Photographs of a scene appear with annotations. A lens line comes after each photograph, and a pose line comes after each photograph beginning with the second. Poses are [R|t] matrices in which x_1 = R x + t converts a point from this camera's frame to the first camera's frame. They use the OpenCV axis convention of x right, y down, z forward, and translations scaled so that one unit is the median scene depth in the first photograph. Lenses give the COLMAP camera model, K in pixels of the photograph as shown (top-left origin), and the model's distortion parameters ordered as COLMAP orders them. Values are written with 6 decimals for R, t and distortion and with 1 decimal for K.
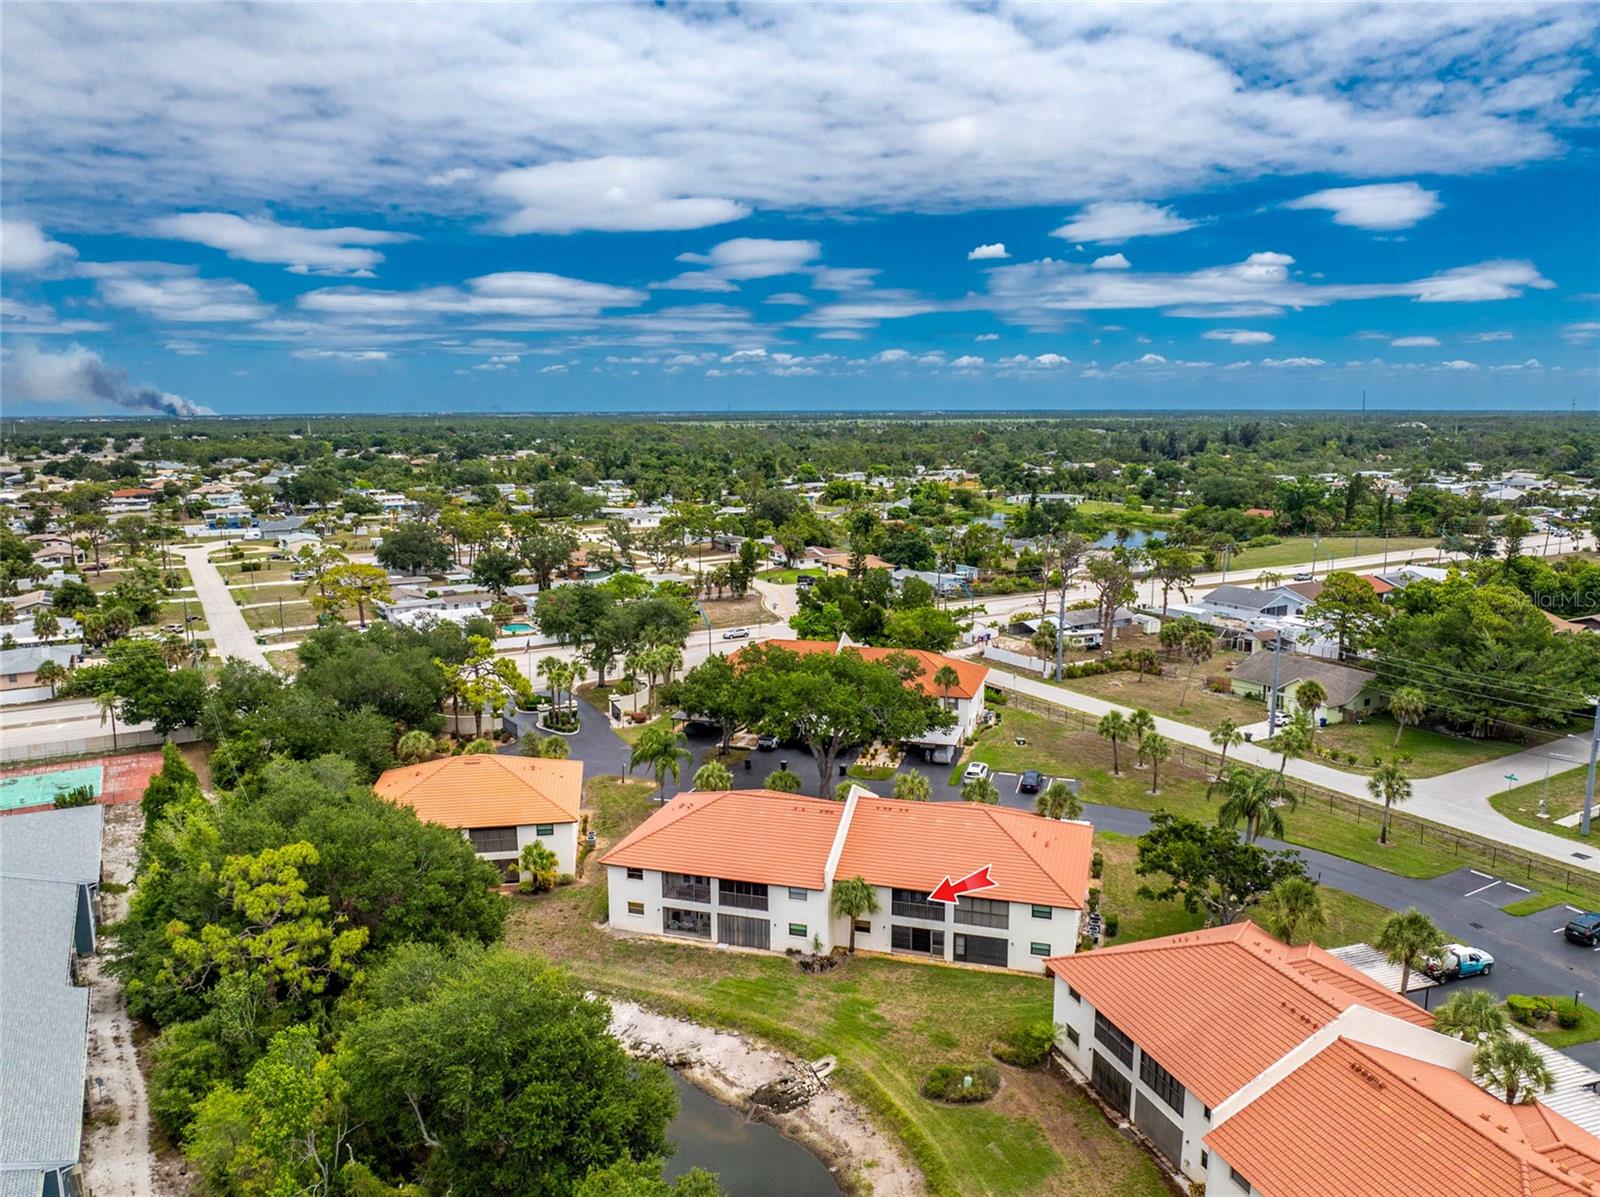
lens RADIAL K [[1139.8, 0, 800.0], [0, 1139.8, 598.5], [0, 0, 1]] dist [-0.053130, 0.044938]
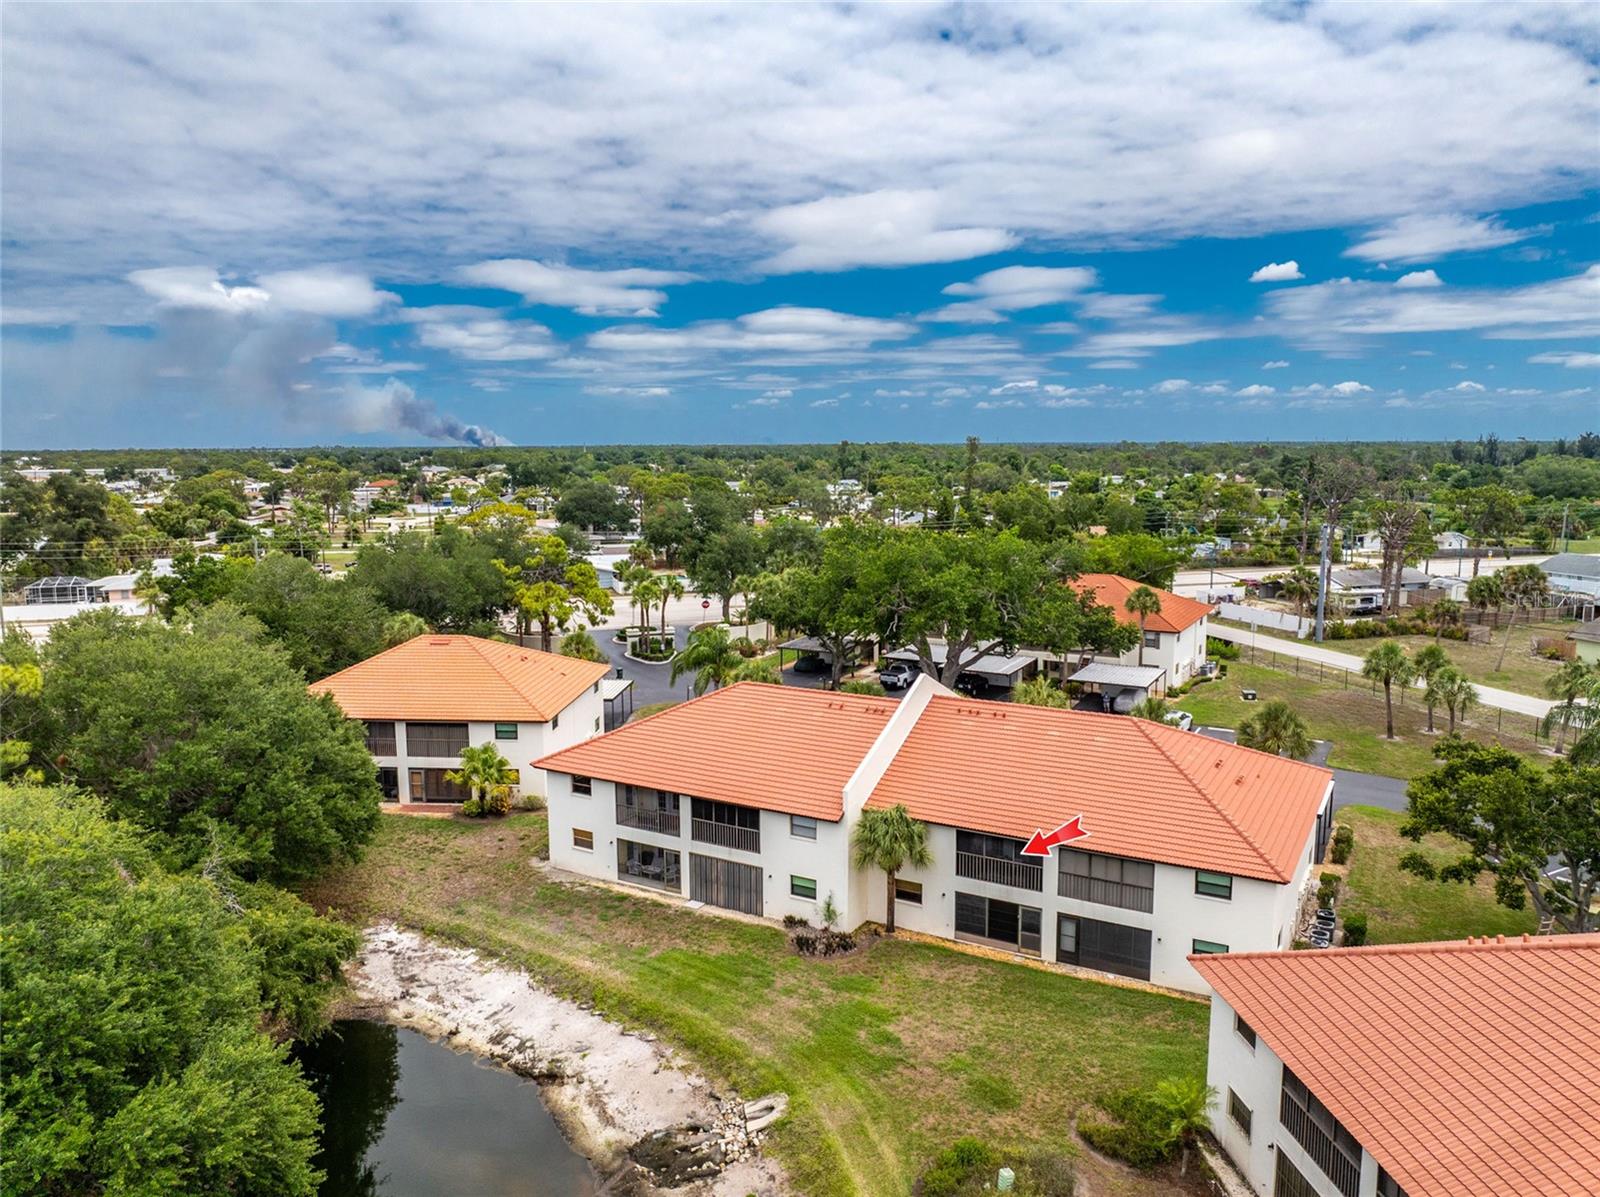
lens RADIAL K [[1137.3, 0, 804.9], [0, 1137.3, 643.4], [0, 0, 1]] dist [-0.033201, 0.002812]
pose [[0.973675, 0.039273, -0.224533, 0.124229], [-0.037912, 0.999227, 0.010373, 0.144743], [0.224767, -0.001587, 0.974411, 0.377575]]
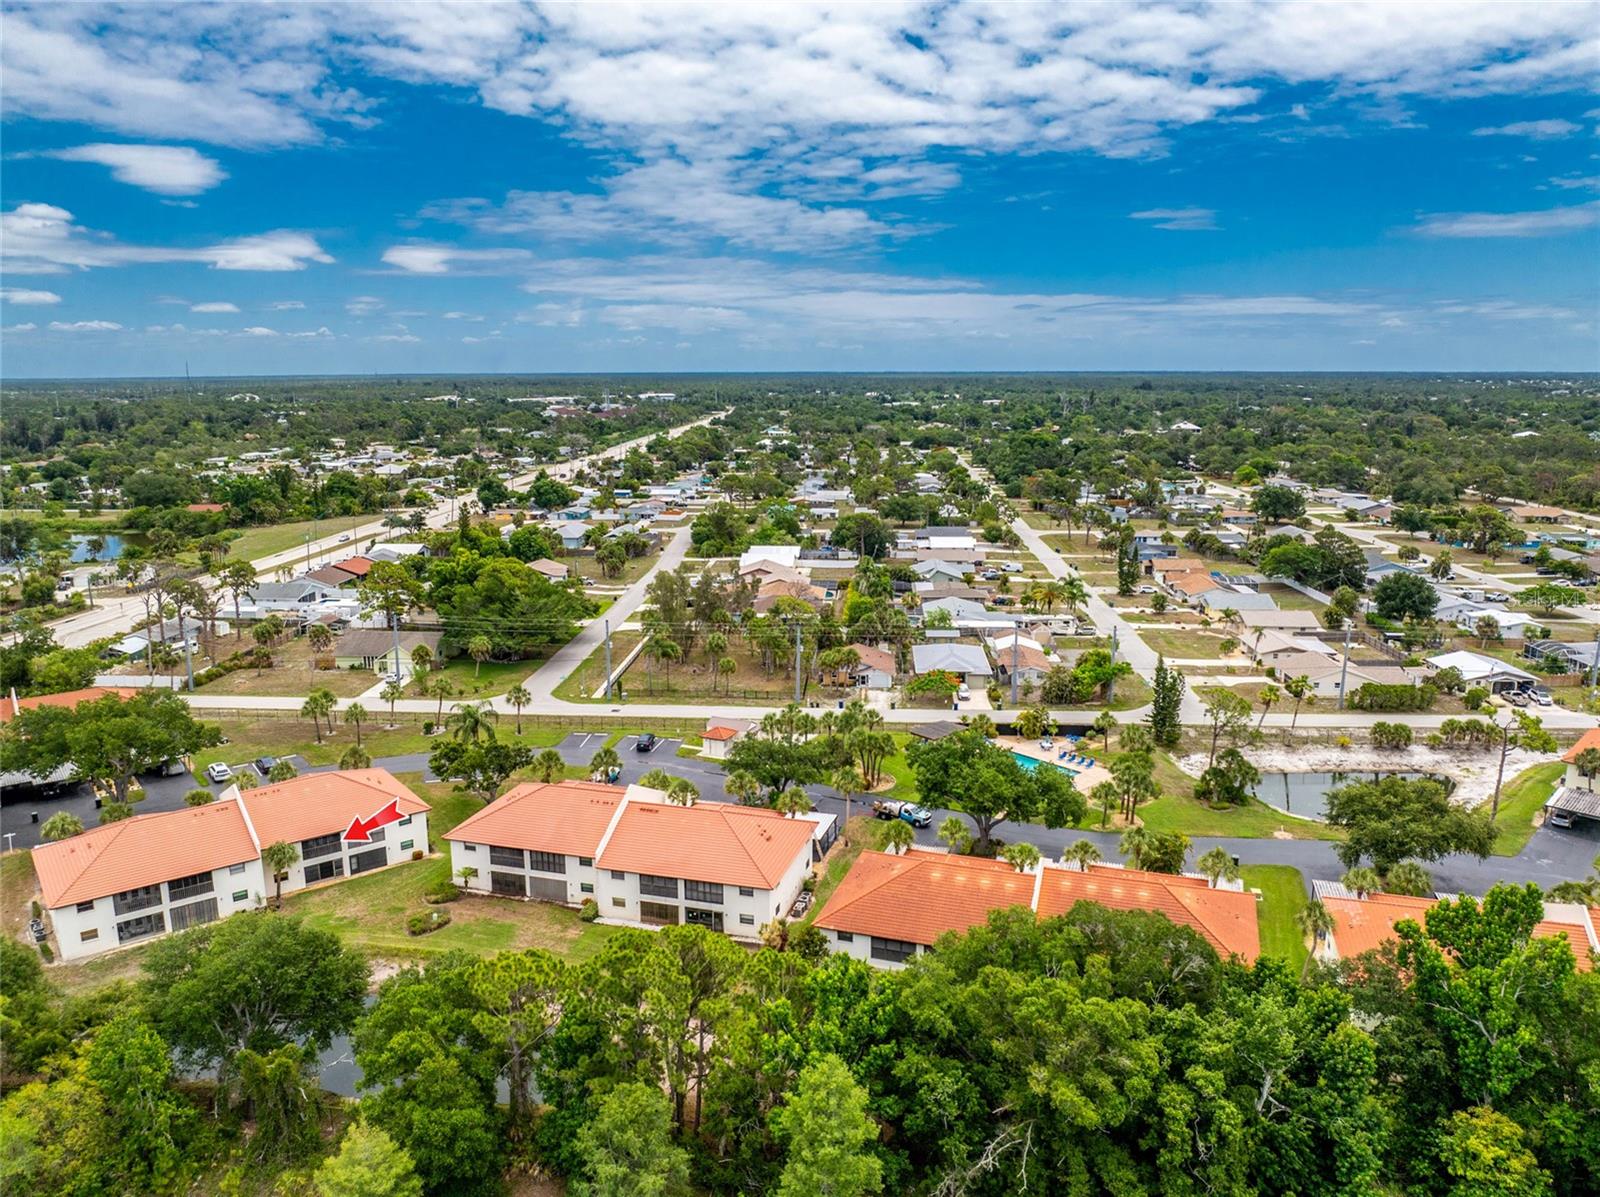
lens RADIAL K [[1137.3, 0, 804.9], [0, 1137.3, 643.4], [0, 0, 1]] dist [-0.033201, 0.002812]
pose [[0.569698, -0.194667, 0.798466, -0.589532], [0.138193, 0.980400, 0.140423, -0.089367], [-0.810152, 0.030343, 0.585434, -0.309484]]
